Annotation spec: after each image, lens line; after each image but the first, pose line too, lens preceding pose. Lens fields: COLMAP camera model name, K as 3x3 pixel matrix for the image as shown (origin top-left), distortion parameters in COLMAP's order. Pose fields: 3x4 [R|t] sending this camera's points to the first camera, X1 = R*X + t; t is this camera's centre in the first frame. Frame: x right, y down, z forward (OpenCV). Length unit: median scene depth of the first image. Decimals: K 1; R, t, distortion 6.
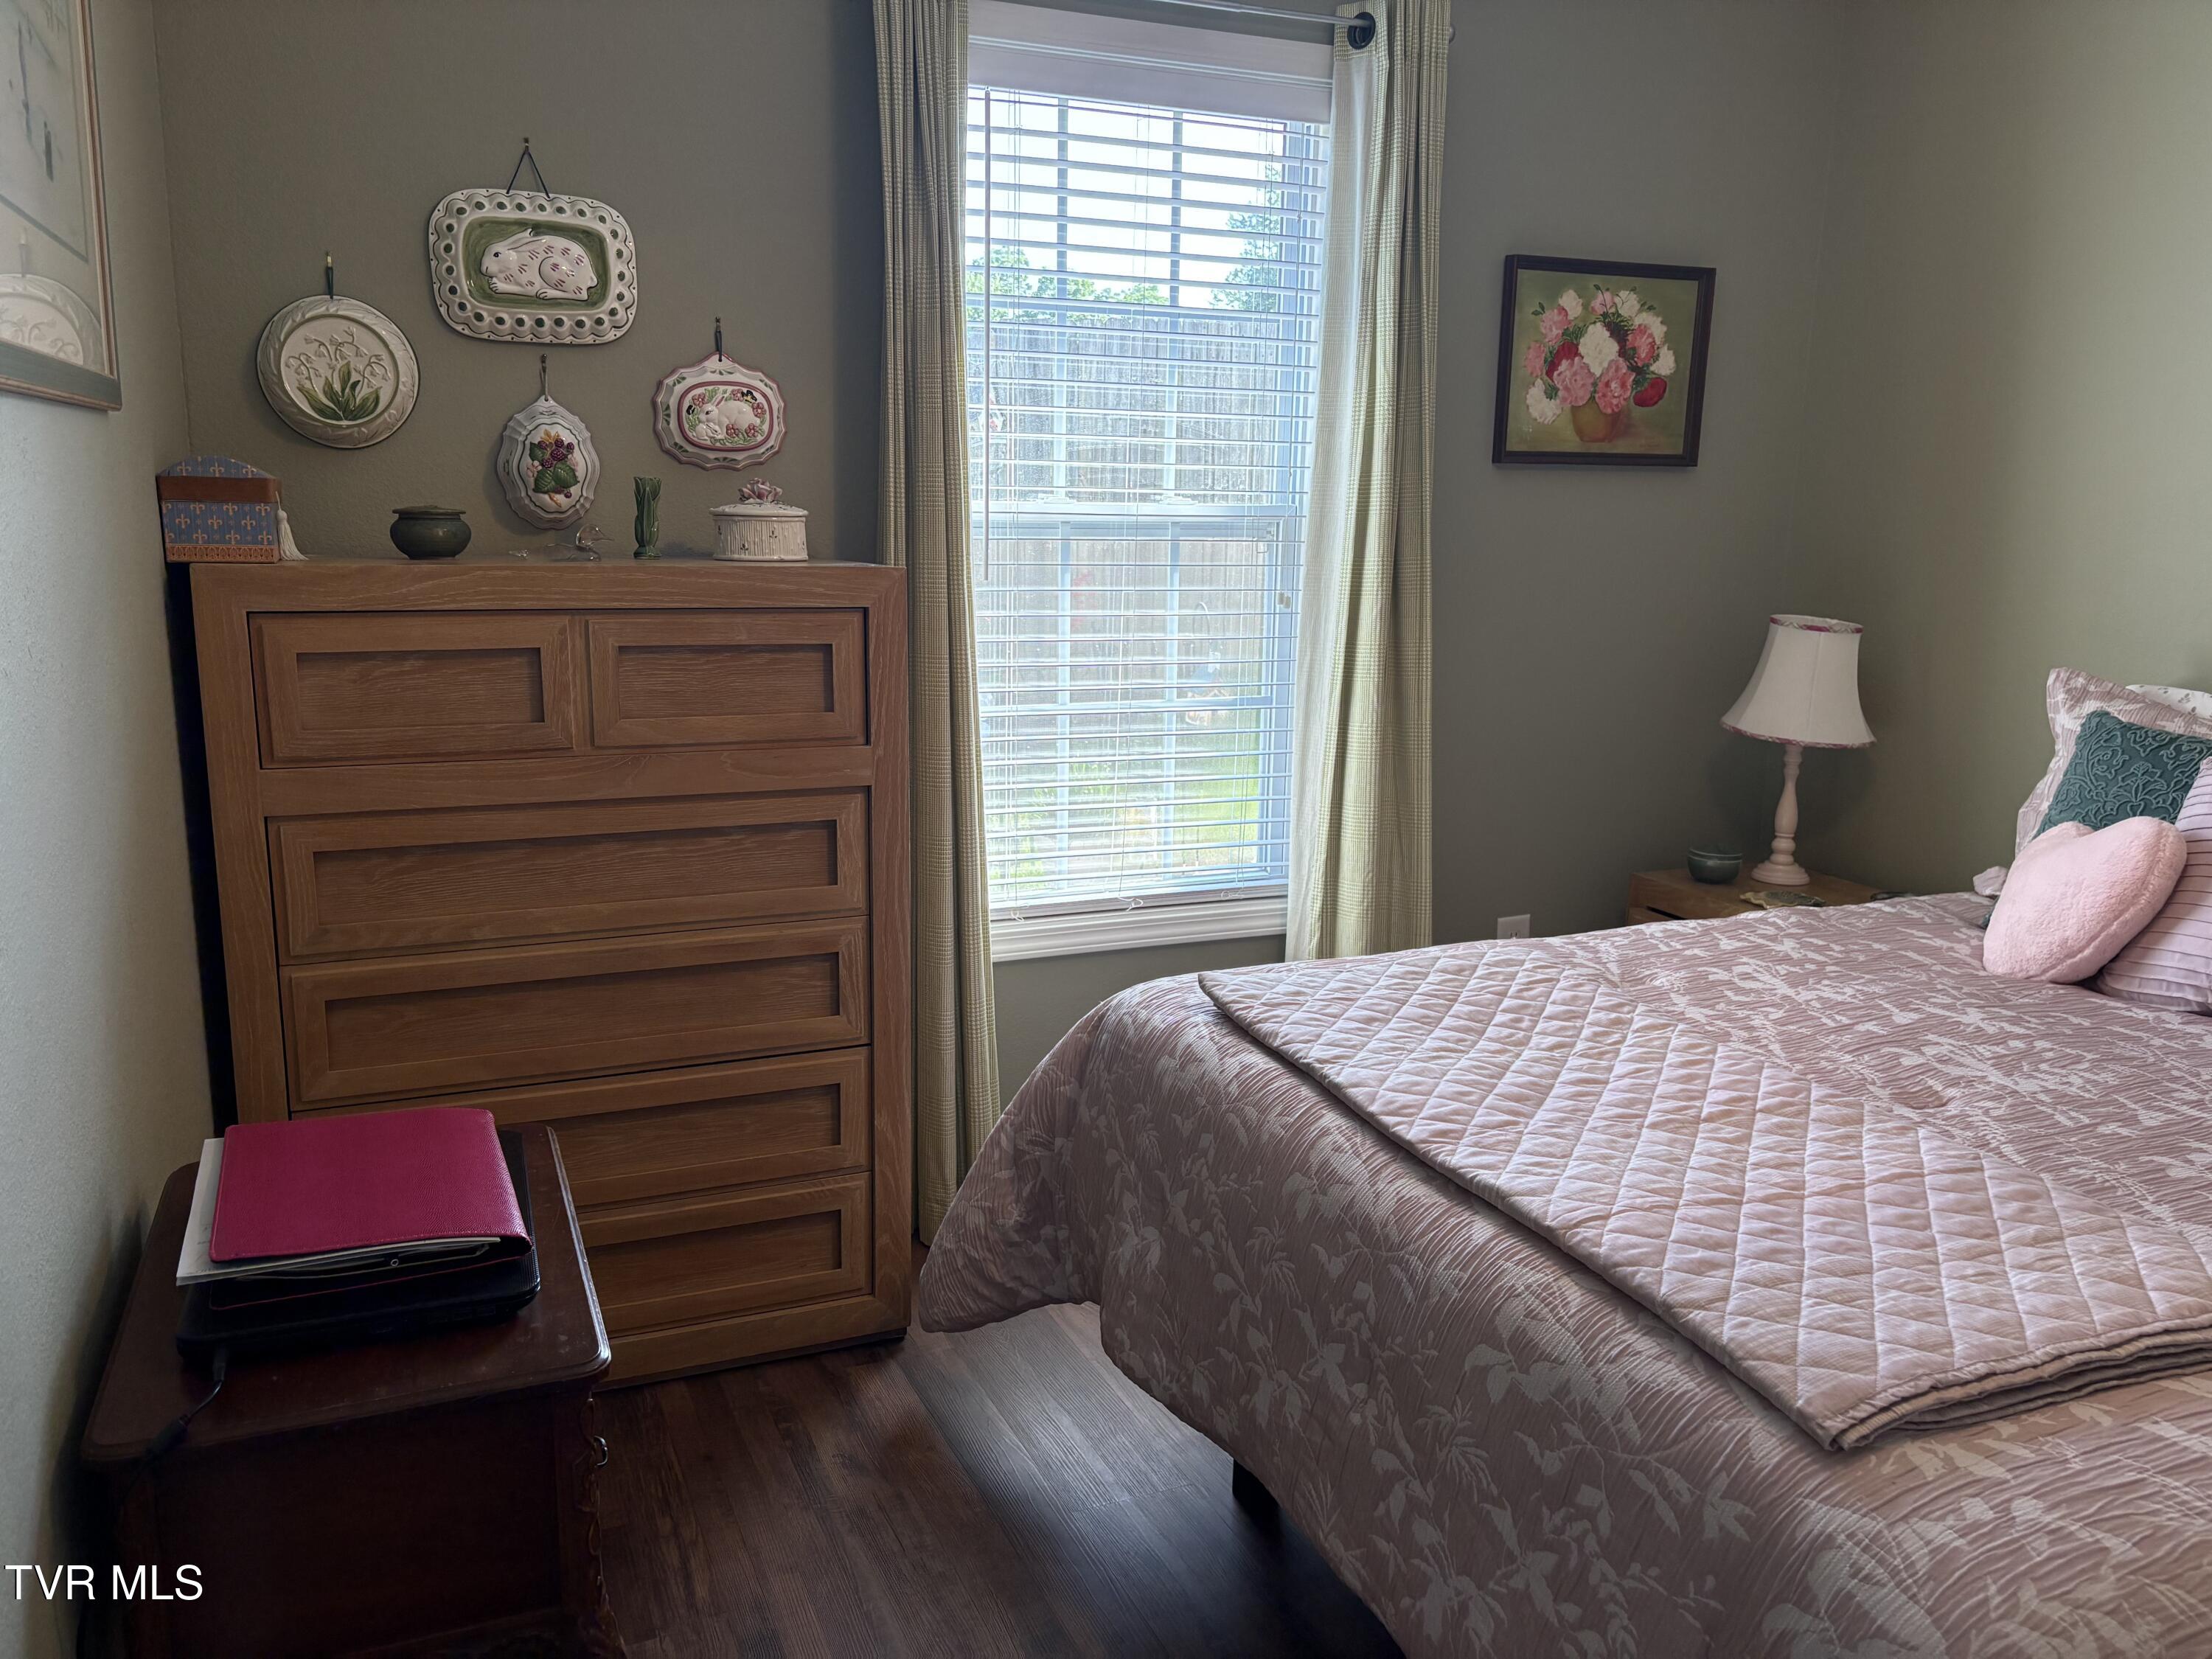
lens RADIAL K [[1664.8, 0, 1104.4], [0, 1664.8, 820.9], [0, 0, 1]] dist [0.030273, -0.031756]
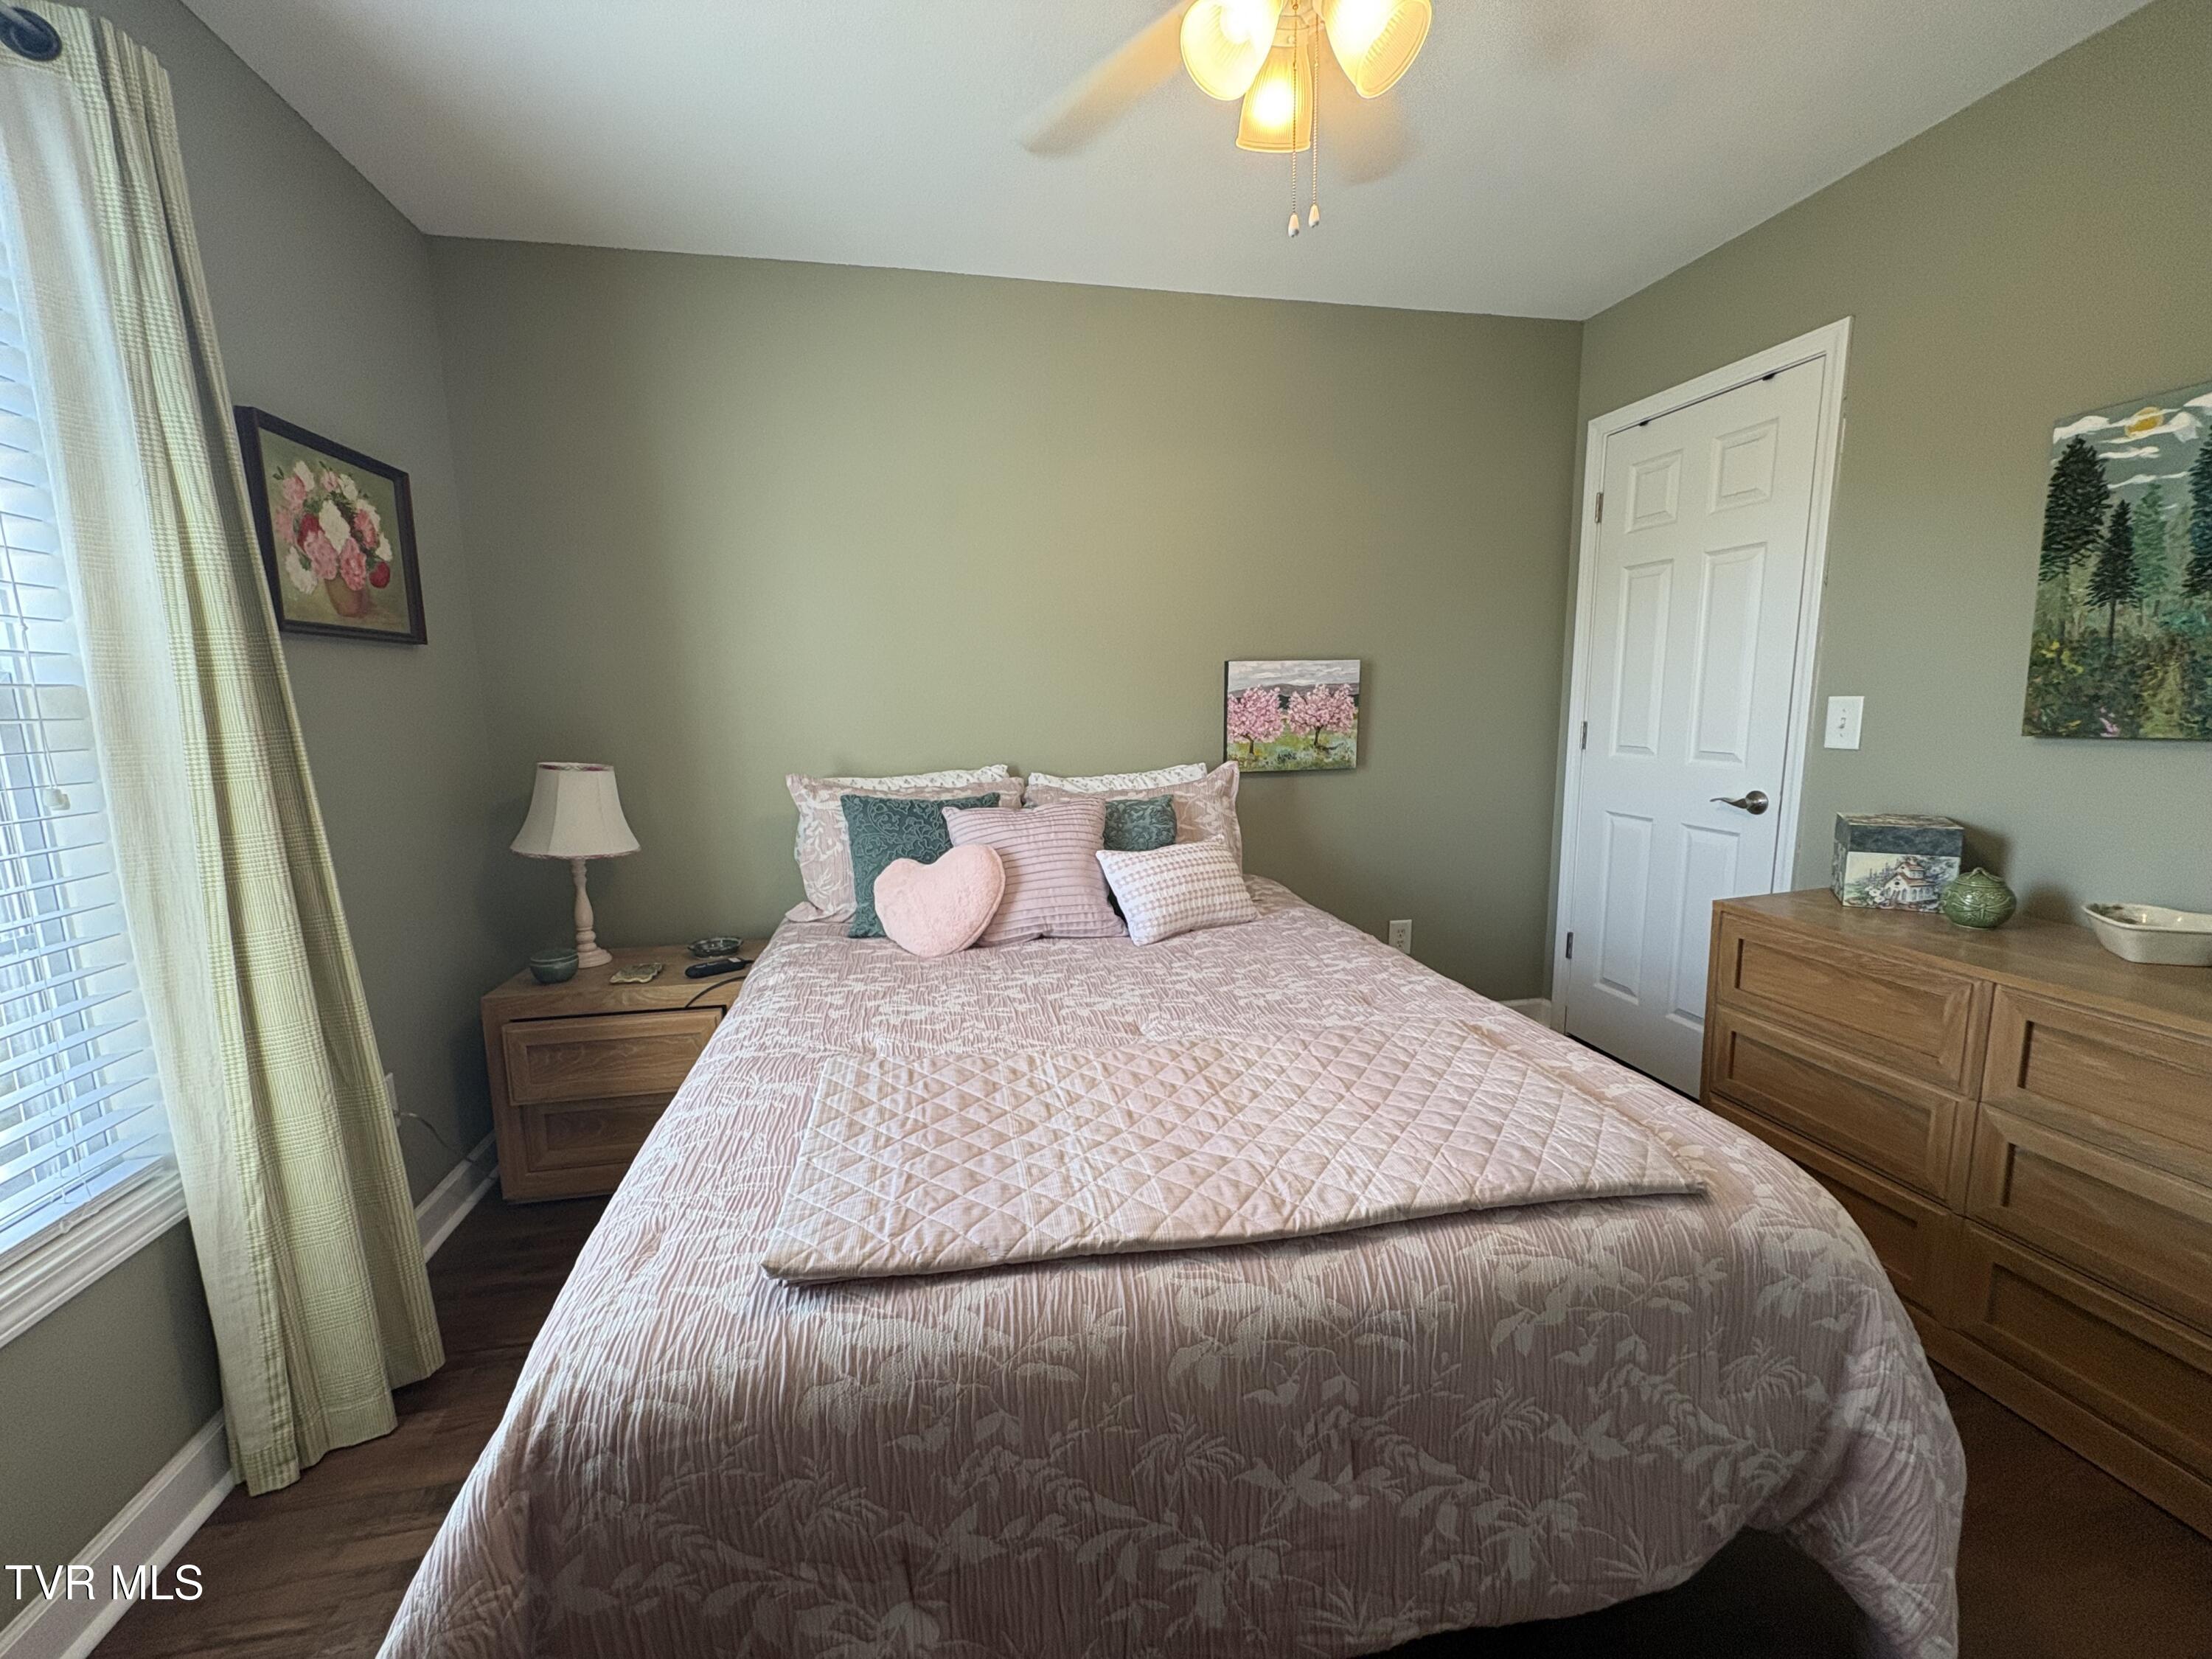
lens RADIAL K [[877.6, 0, 1098.6], [0, 877.6, 828.1], [0, 0, 1]] dist [-0.000166, 0.000393]
pose [[0.201702, -0.165198, 0.965415, -0.191526], [0.204813, 0.970996, 0.123362, -0.084541], [-0.957793, 0.172847, 0.229687, 0.537067]]
